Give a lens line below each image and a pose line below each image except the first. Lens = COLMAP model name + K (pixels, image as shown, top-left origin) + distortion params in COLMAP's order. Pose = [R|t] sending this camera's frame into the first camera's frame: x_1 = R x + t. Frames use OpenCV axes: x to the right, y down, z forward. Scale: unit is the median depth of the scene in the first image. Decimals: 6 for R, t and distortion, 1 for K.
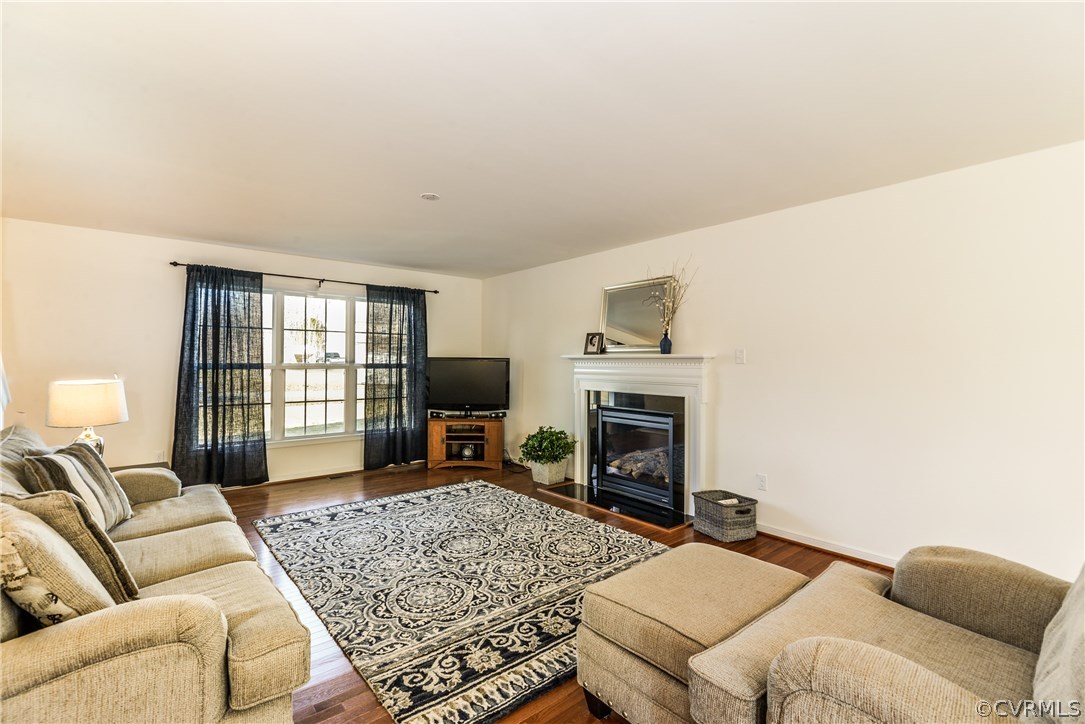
lens RADIAL K [[491.8, 0, 542.3], [0, 491.8, 359.8], [0, 0, 1]] dist [-0.000013, -0.001059]
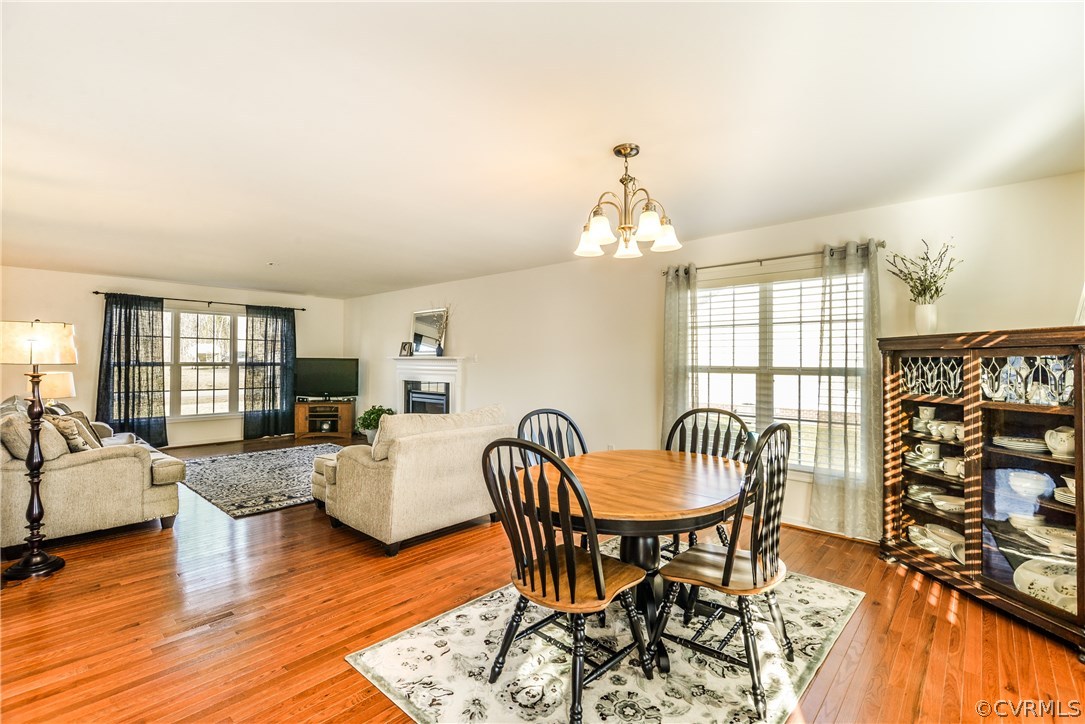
lens RADIAL K [[491.8, 0, 543.6], [0, 491.8, 361.6], [0, 0, 1]] dist [-0.000013, -0.001059]
pose [[0.989559, 0.001426, 0.144118, 0.305669], [-0.002035, 0.999990, 0.004080, -0.002130], [-0.144111, -0.004330, 0.989552, -0.550267]]
